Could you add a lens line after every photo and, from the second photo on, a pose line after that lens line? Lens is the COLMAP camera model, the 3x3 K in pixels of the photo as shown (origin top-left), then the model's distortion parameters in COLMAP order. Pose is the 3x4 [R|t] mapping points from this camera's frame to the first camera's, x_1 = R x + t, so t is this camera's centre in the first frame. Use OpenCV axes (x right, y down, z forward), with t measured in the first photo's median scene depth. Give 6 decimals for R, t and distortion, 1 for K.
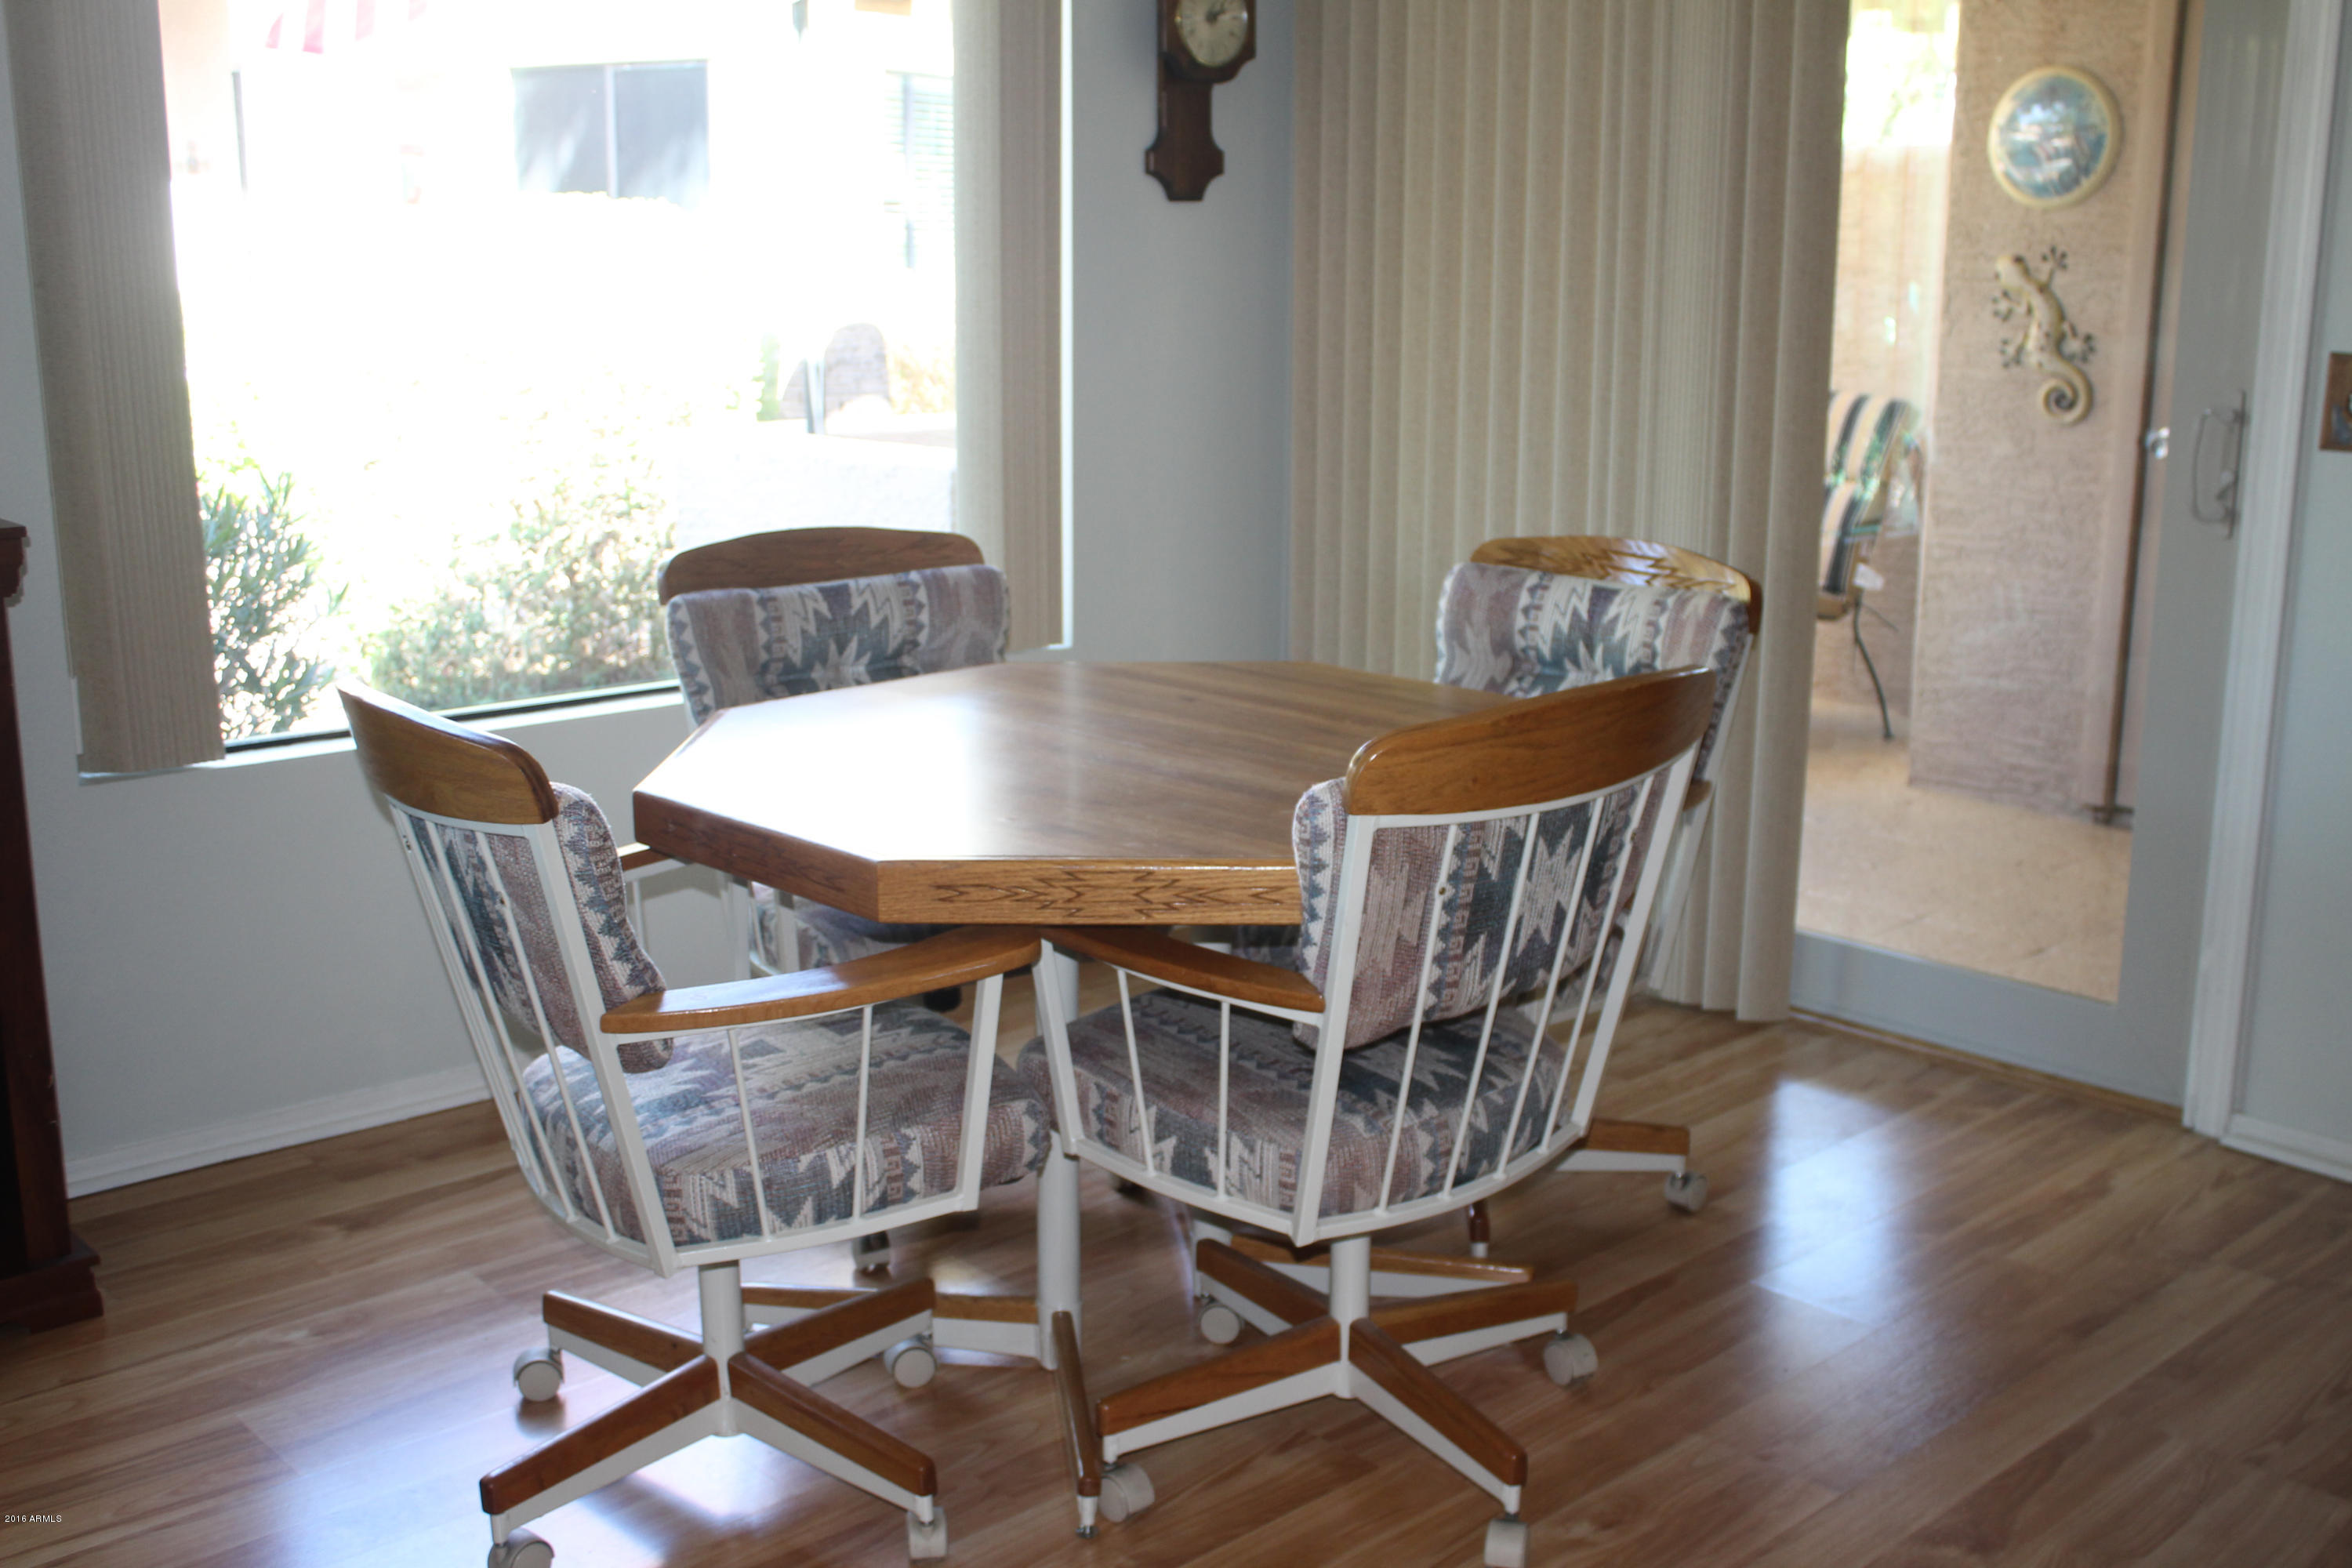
lens RADIAL K [[2492.9, 0, 1176.0], [0, 2492.9, 784.0], [0, 0, 1]] dist [-0.048763, -0.002986]
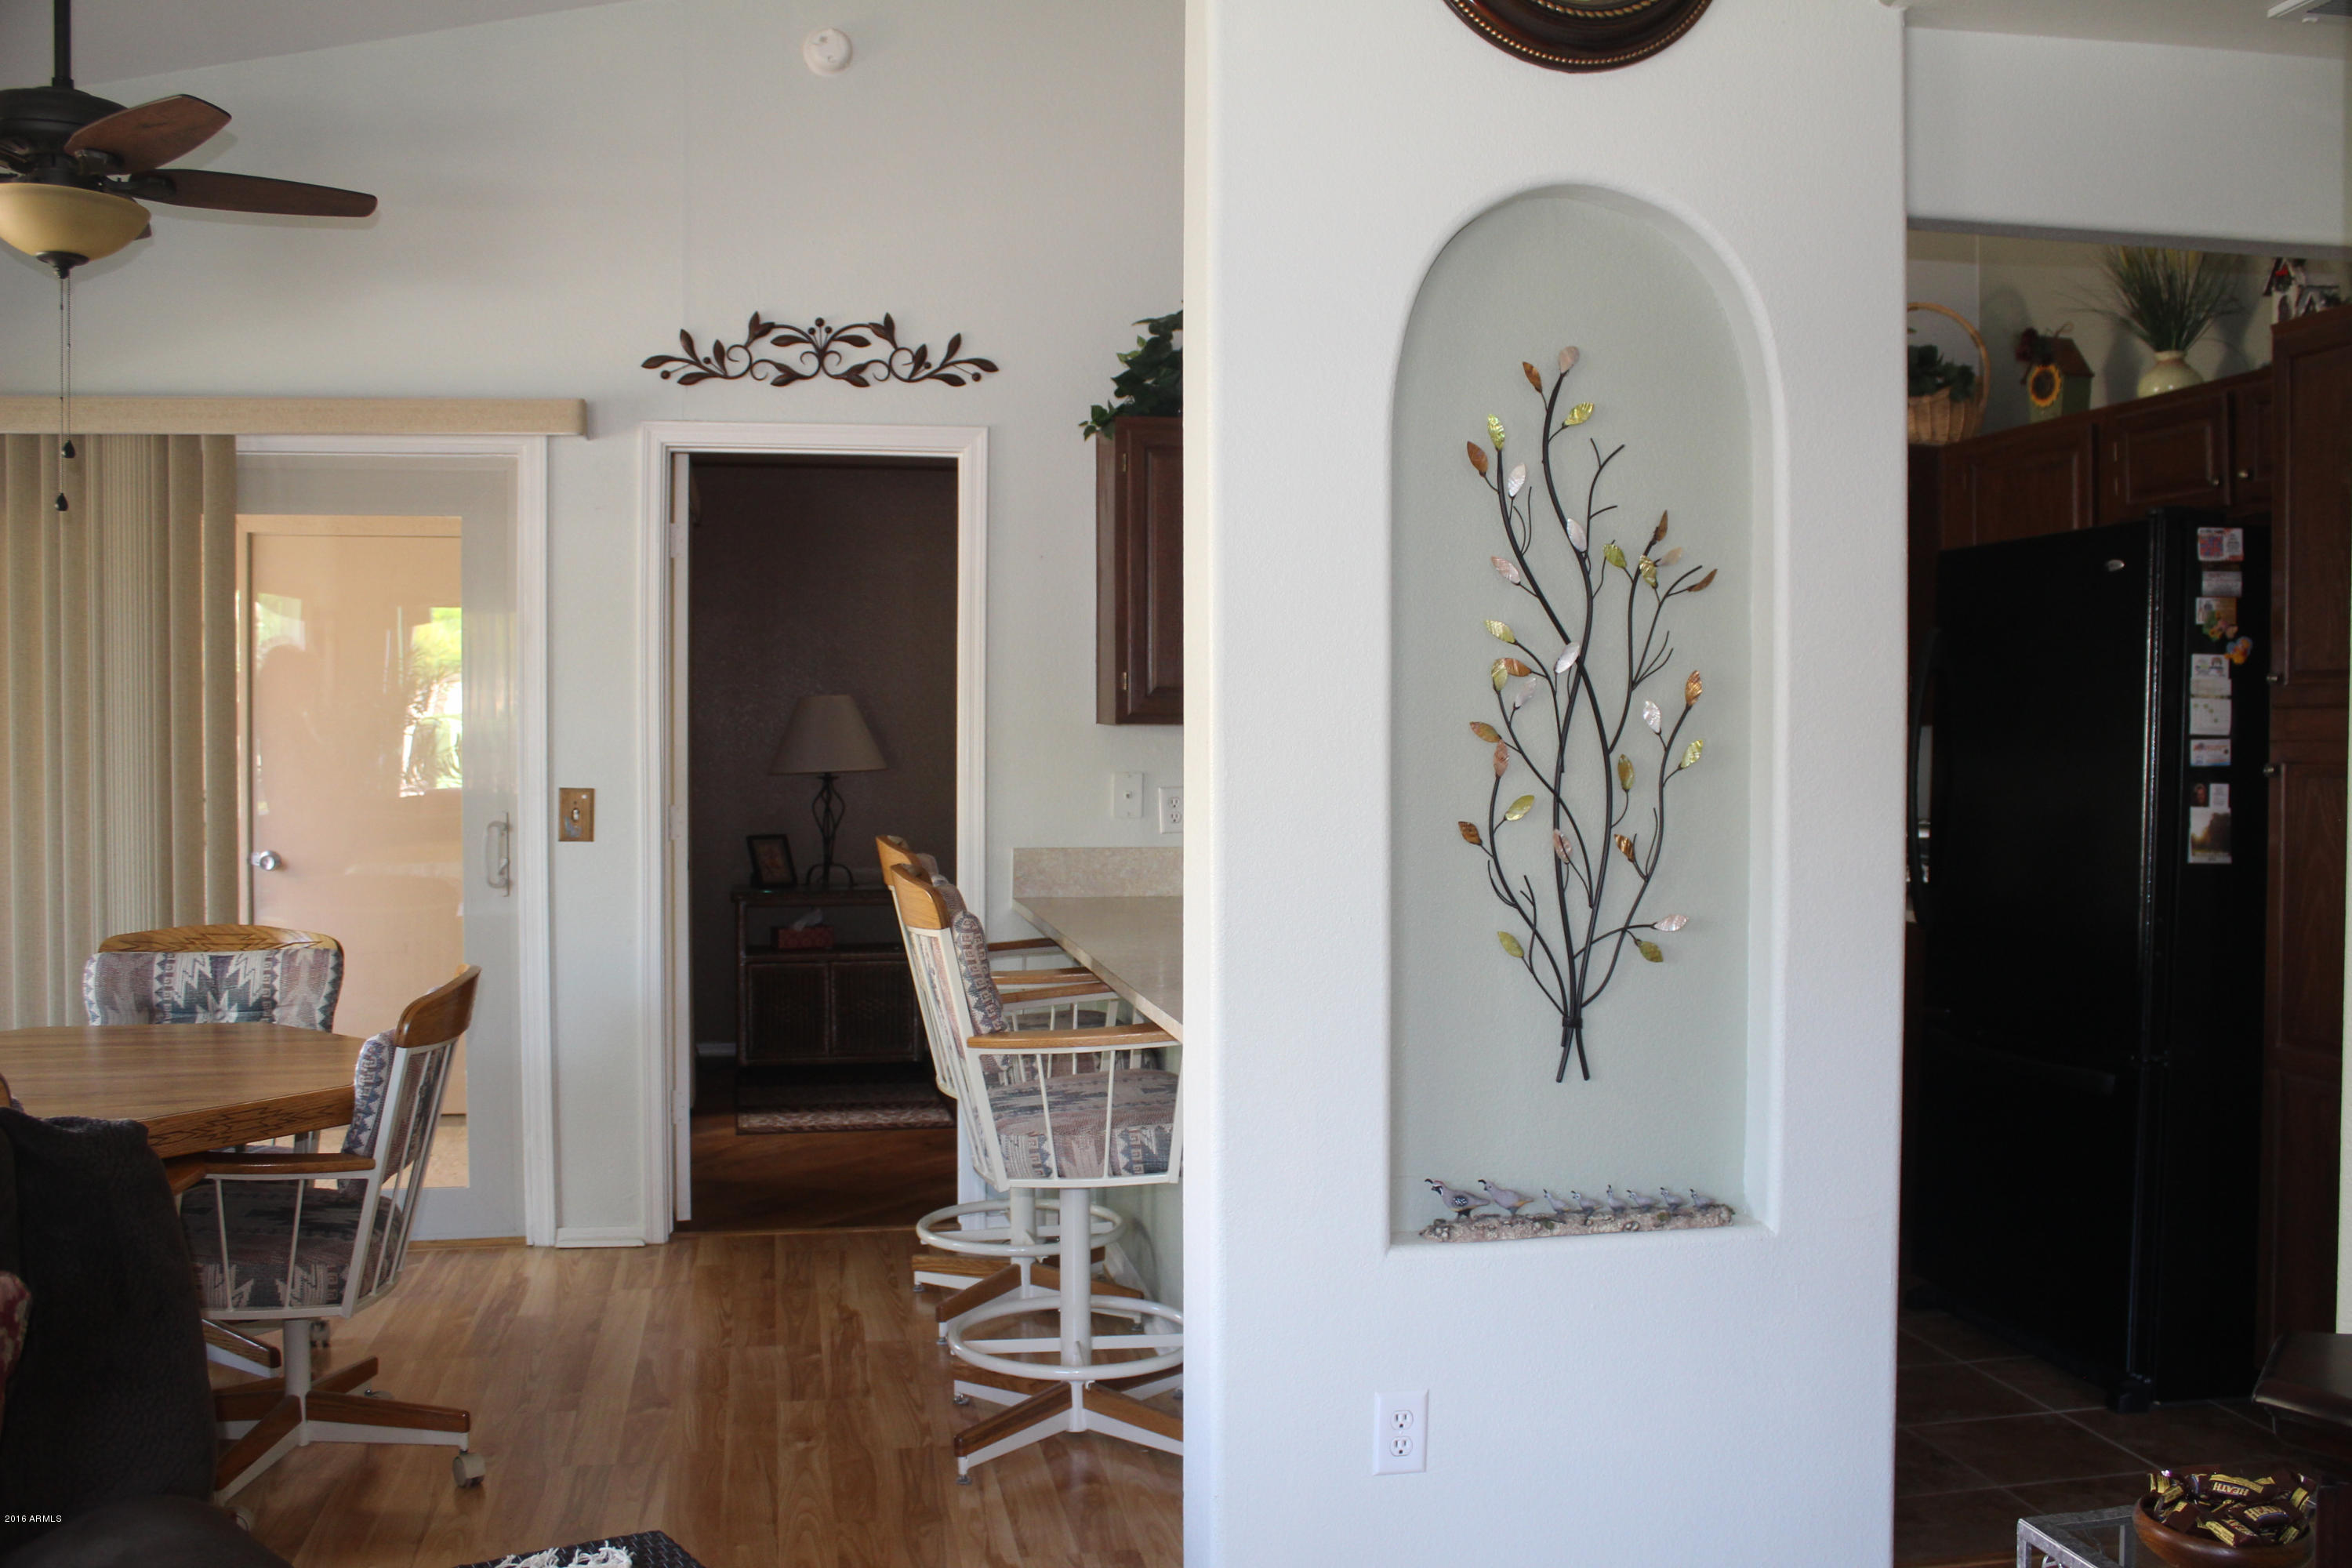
lens RADIAL K [[2698.9, 0, 1176.0], [0, 2698.9, 784.0], [0, 0, 1]] dist [-0.001523, -0.002558]
pose [[0.523785, -0.032002, 0.851249, -0.933150], [0.187863, 0.979030, -0.078789, 0.060359], [-0.830877, 0.201187, 0.518813, -0.387218]]
